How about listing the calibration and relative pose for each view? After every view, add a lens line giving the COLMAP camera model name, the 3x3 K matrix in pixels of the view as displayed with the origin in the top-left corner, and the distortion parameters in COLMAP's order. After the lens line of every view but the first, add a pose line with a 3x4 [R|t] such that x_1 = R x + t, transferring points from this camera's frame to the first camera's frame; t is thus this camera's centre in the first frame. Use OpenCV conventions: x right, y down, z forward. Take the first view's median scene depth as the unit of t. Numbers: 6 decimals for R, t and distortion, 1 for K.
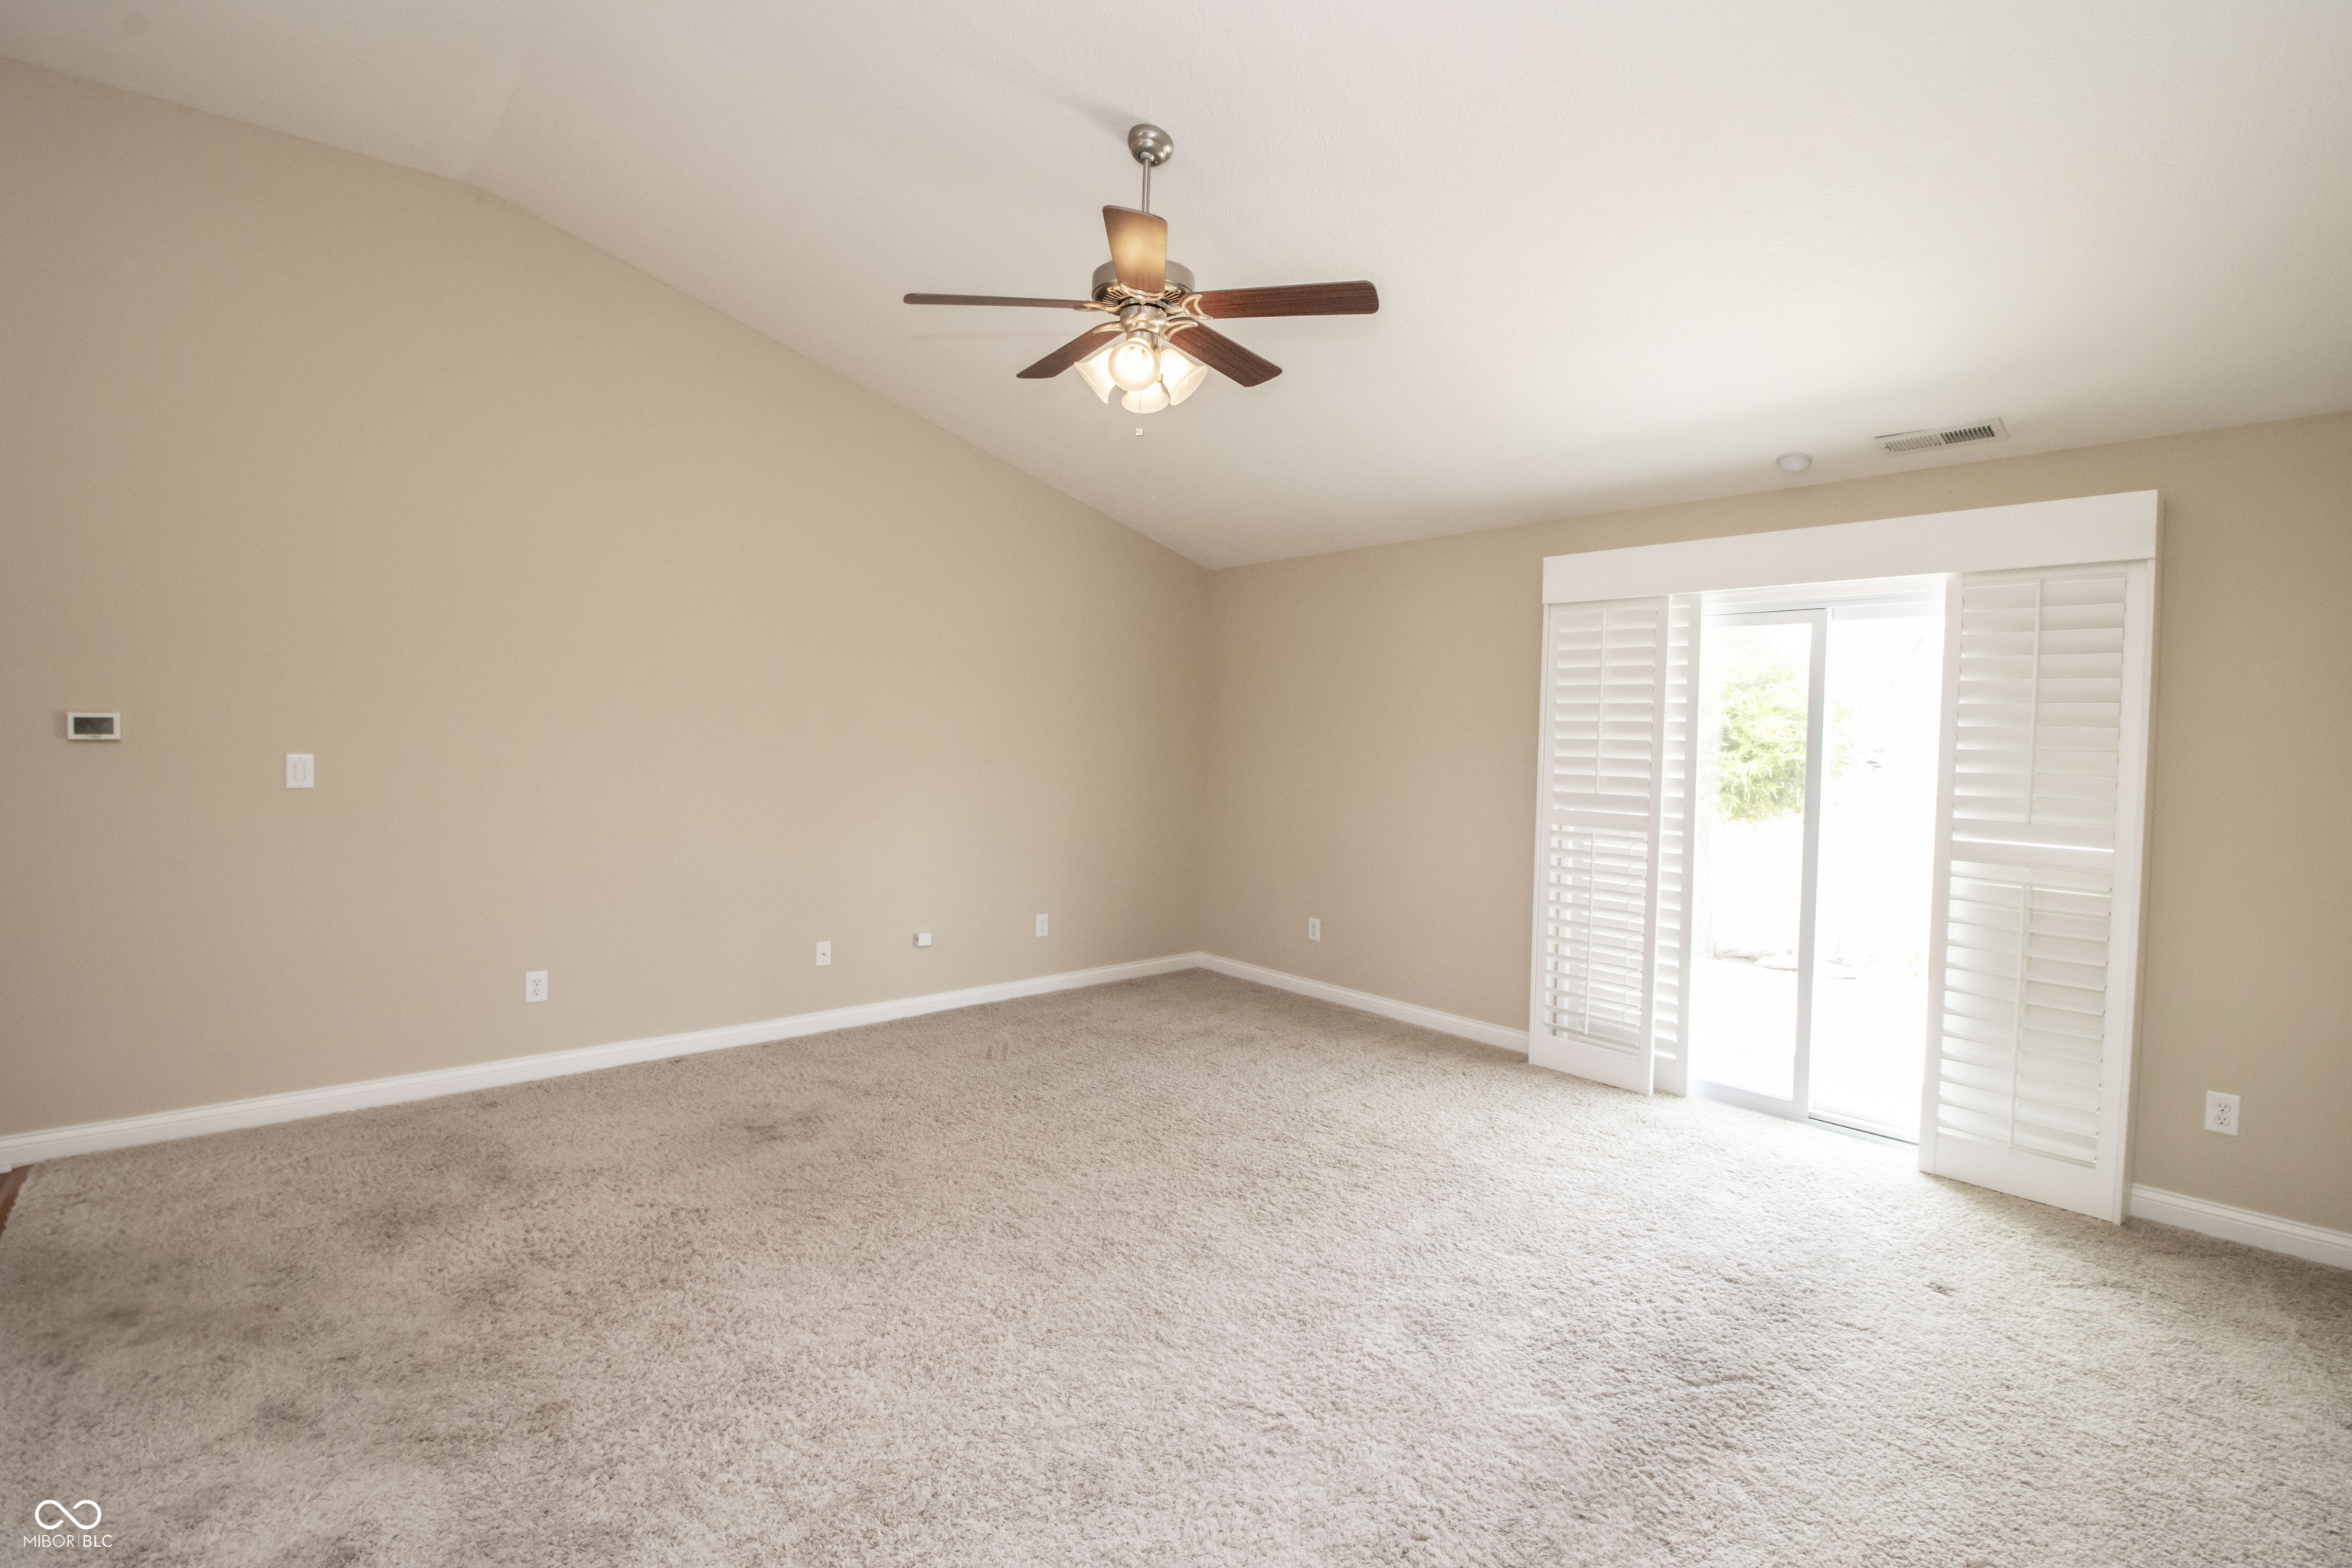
lens RADIAL K [[1077.1, 0, 1150.9], [0, 1077.1, 758.8], [0, 0, 1]] dist [-0.020641, -0.001207]
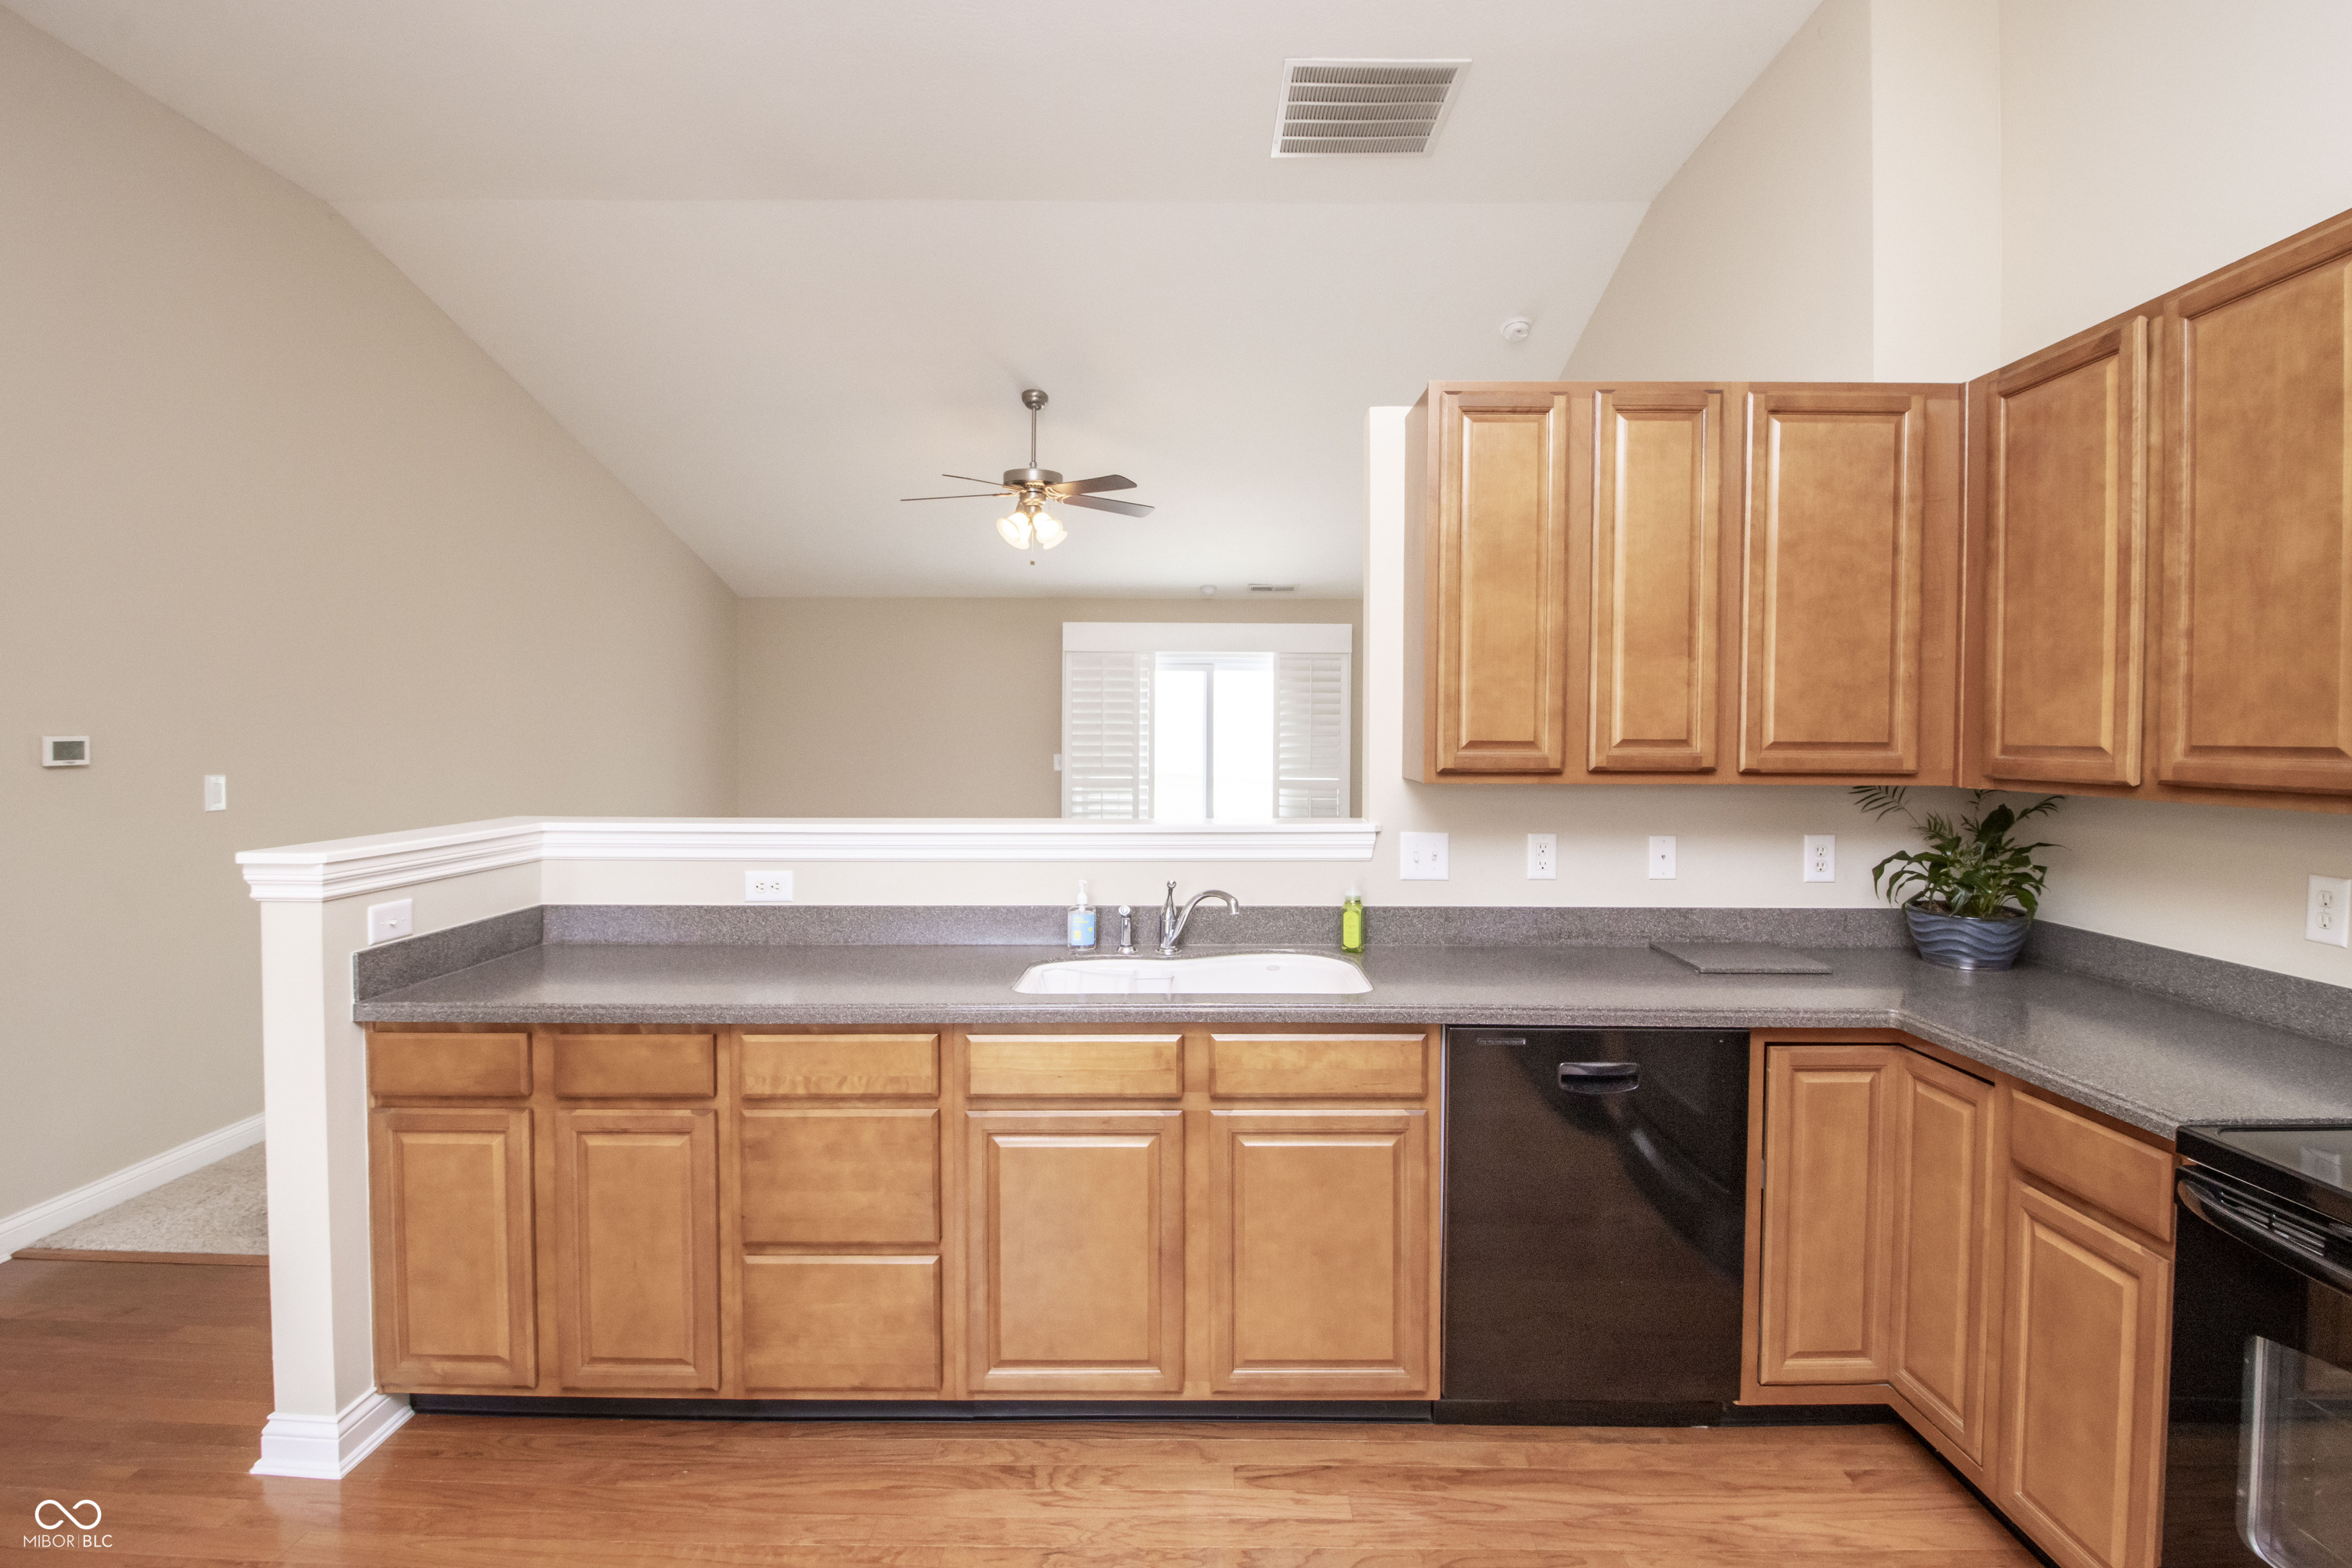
lens RADIAL K [[1077.1, 0, 1150.9], [0, 1077.1, 758.8], [0, 0, 1]] dist [-0.020641, -0.001207]
pose [[0.686308, -0.034866, 0.726475, -0.911301], [0.032239, 0.999327, 0.017504, -0.009139], [-0.726596, 0.011407, 0.686970, -0.264125]]
